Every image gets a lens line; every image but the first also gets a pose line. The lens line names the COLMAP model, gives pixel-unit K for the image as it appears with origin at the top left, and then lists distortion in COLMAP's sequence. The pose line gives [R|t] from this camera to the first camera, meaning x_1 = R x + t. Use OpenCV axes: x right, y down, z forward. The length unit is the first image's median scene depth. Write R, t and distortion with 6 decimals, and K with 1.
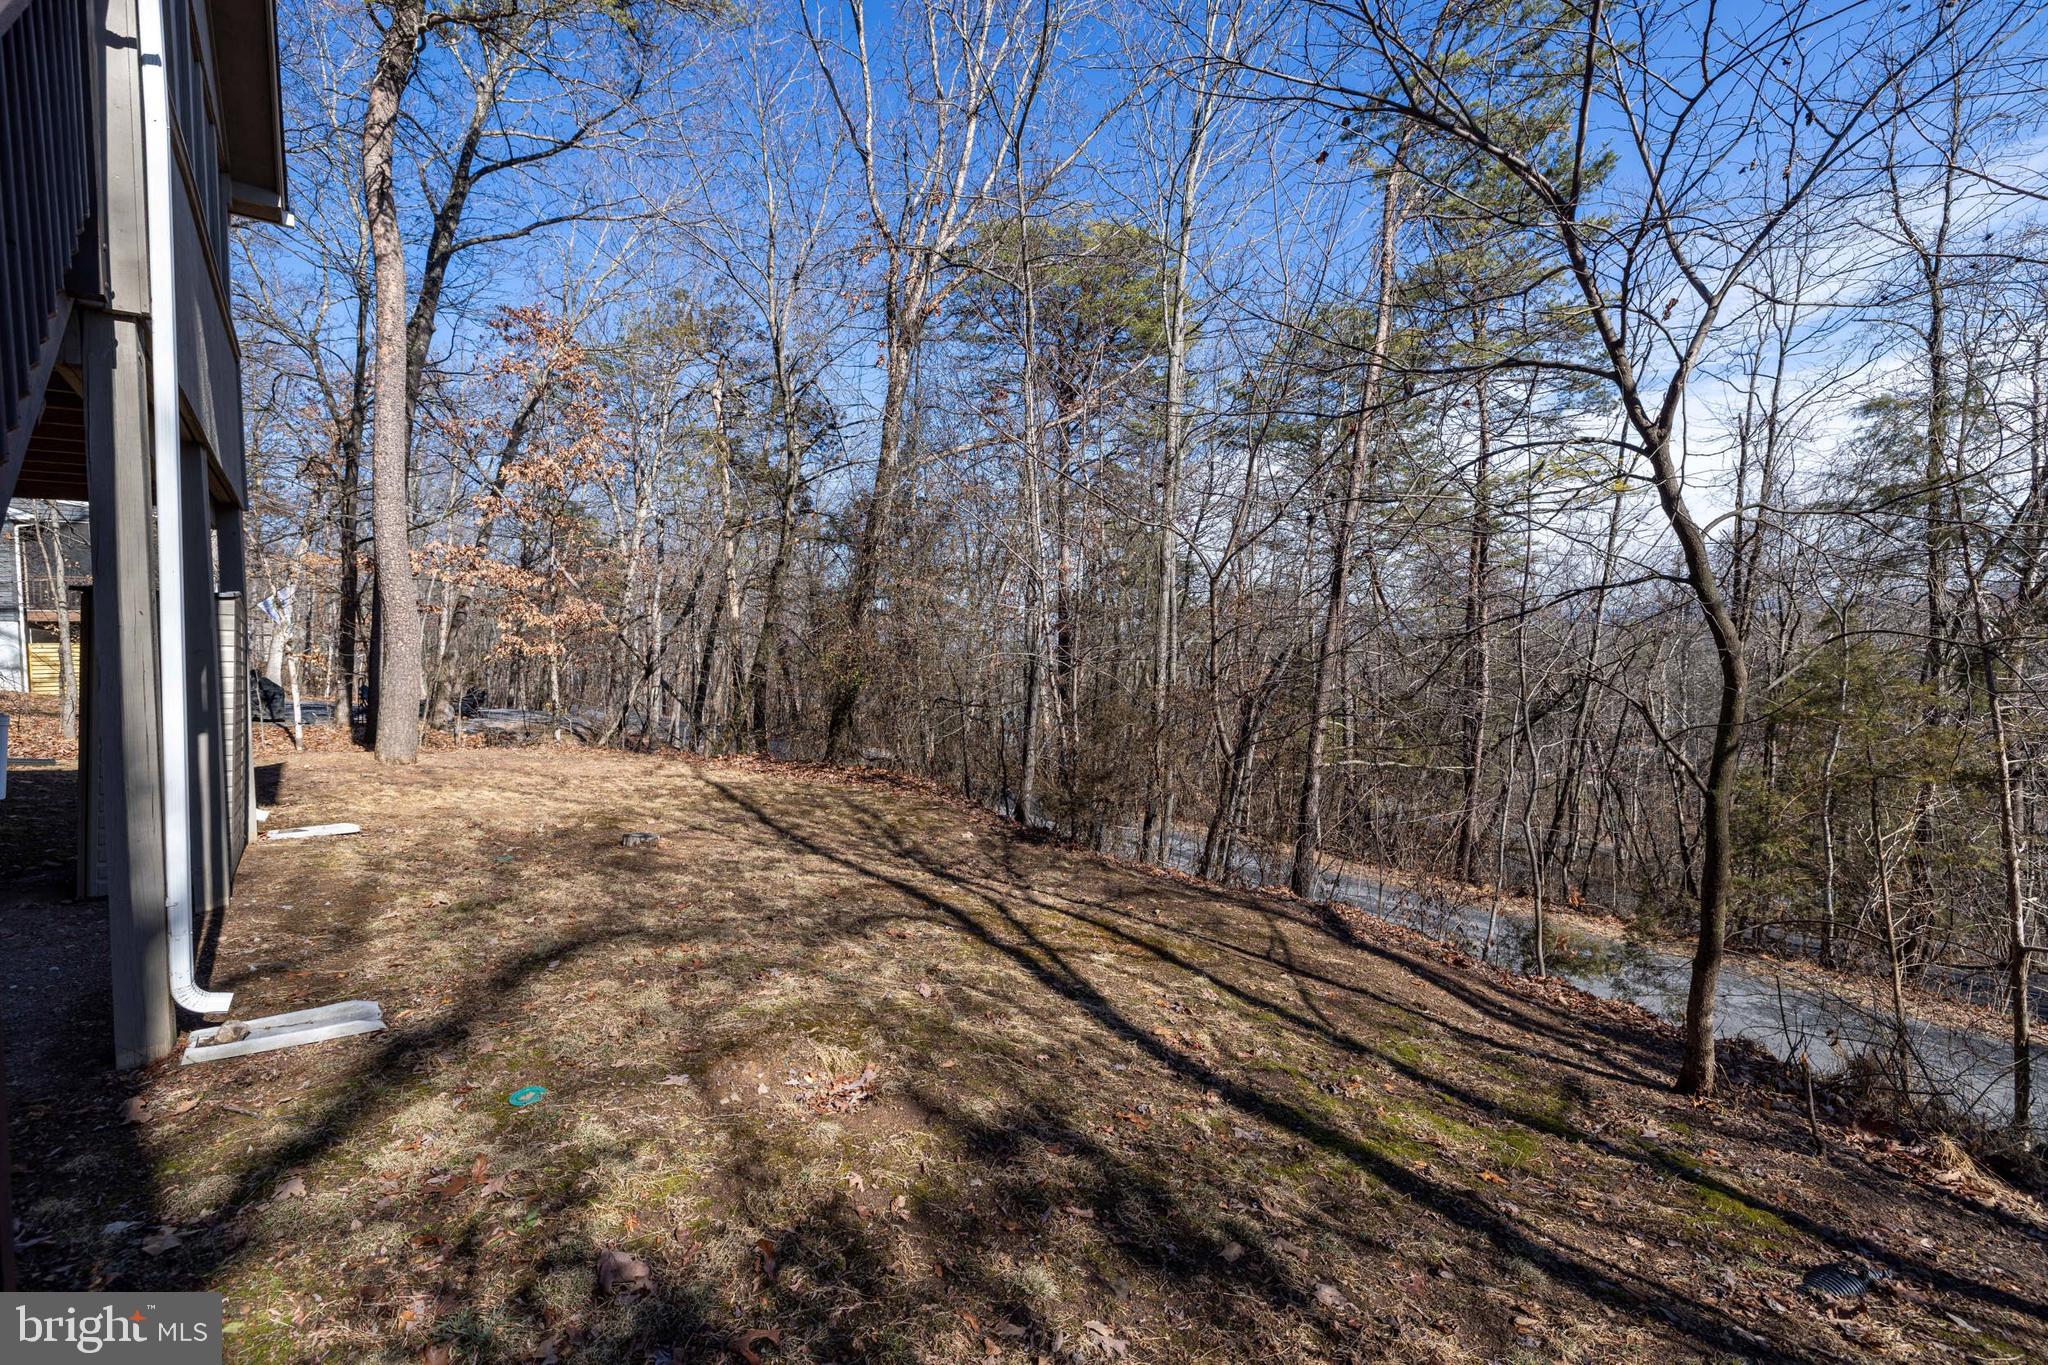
lens RADIAL K [[853.3, 0, 1022.6], [0, 853.3, 661.1], [0, 0, 1]] dist [0.000904, -0.000267]
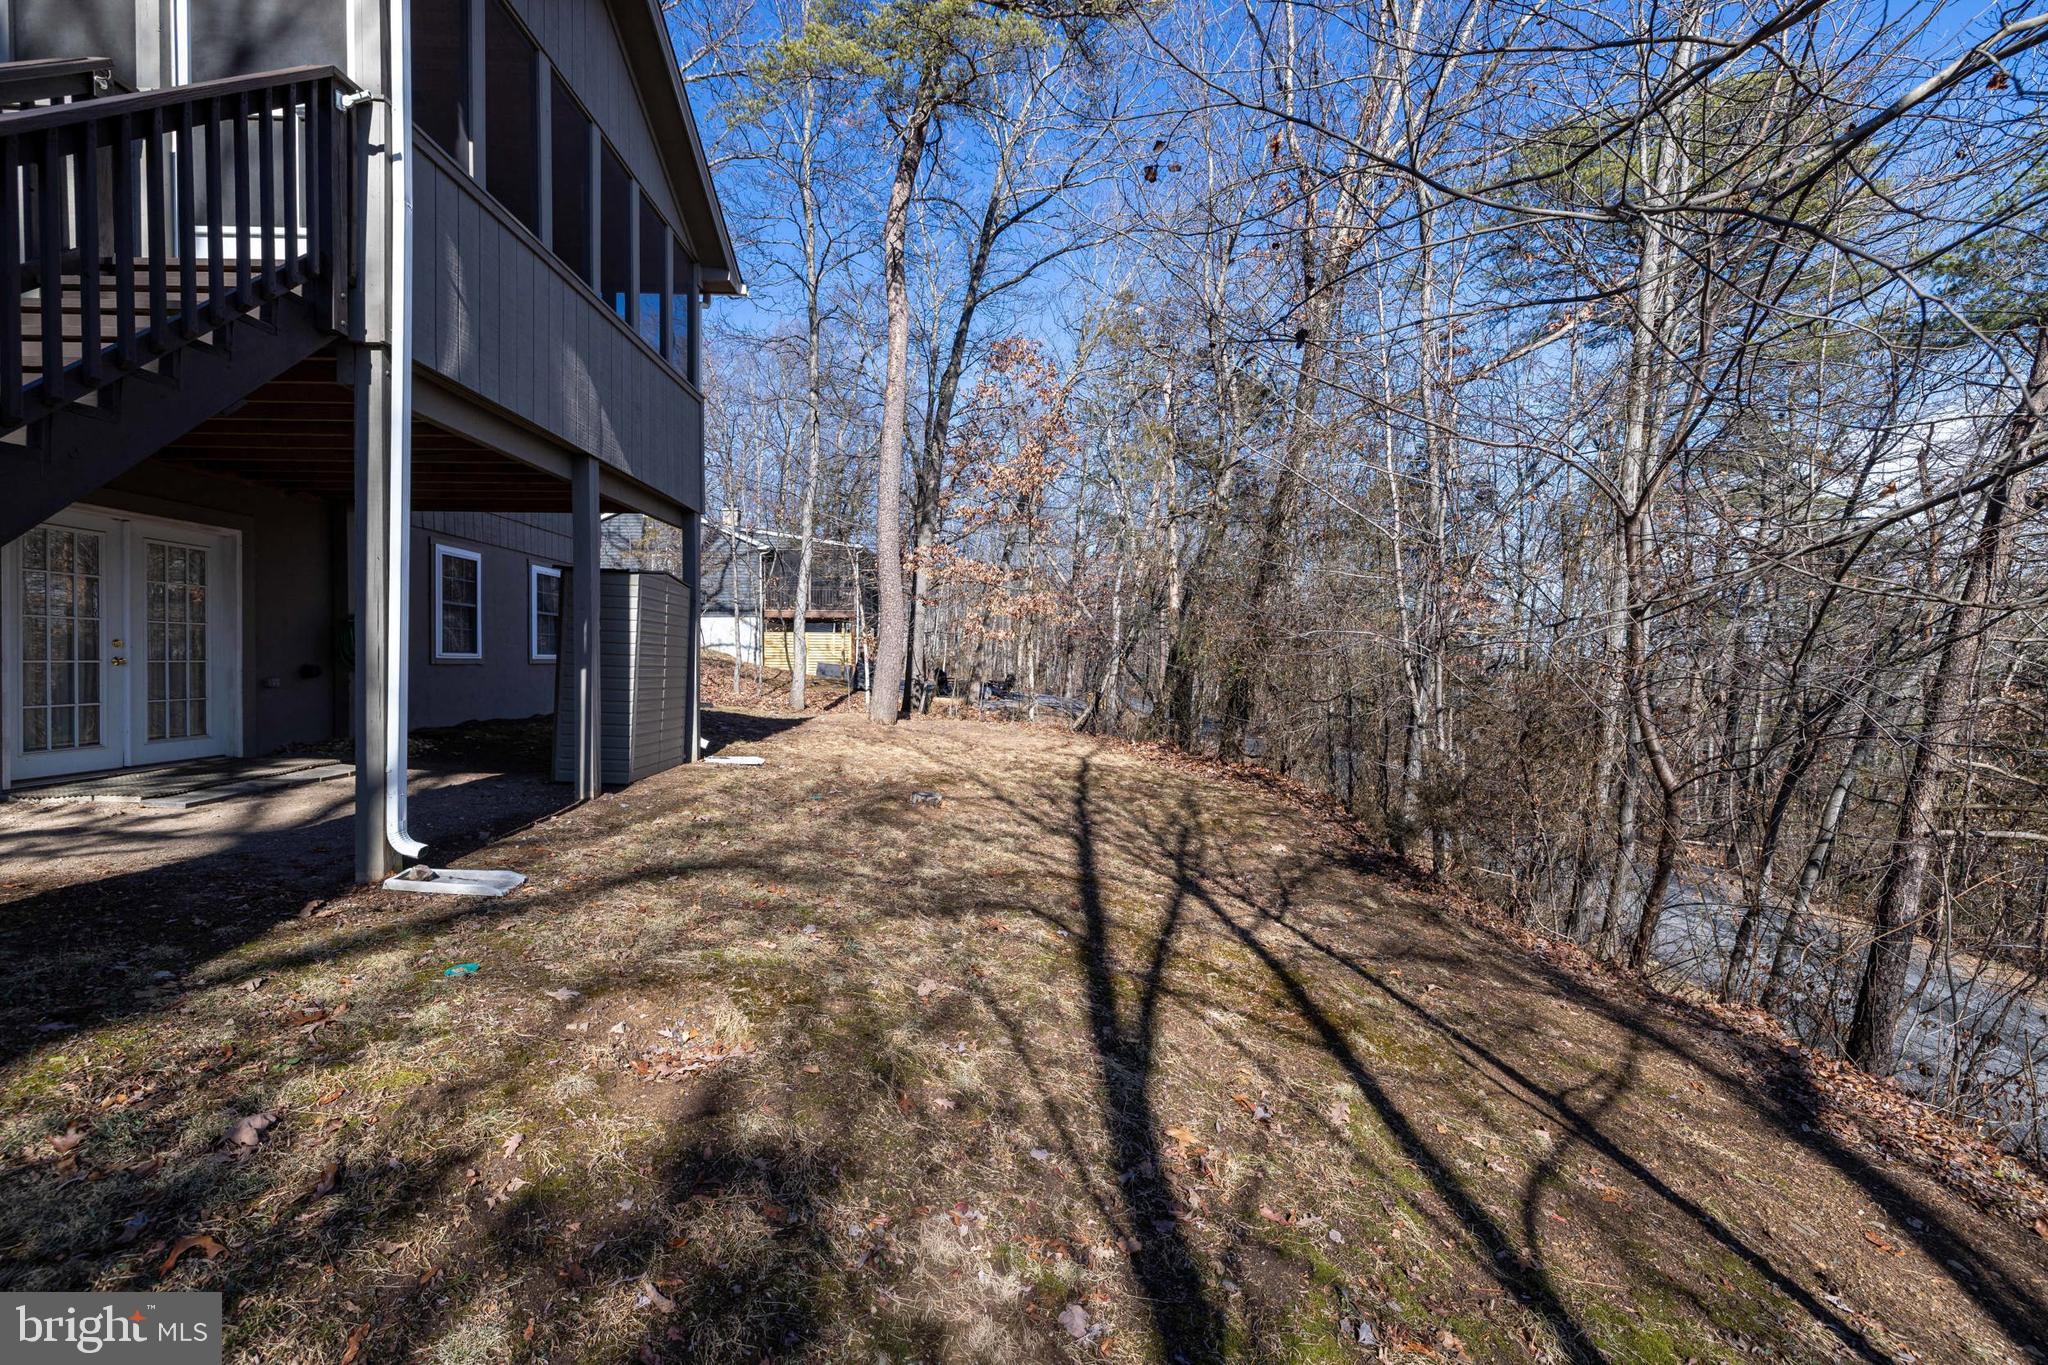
lens RADIAL K [[853.3, 0, 1022.6], [0, 853.3, 661.1], [0, 0, 1]] dist [0.000904, -0.000267]
pose [[0.805681, 0.028190, -0.591679, 0.391149], [-0.032068, 0.999478, 0.003953, 0.044025], [0.591481, 0.015789, 0.806164, 0.307614]]
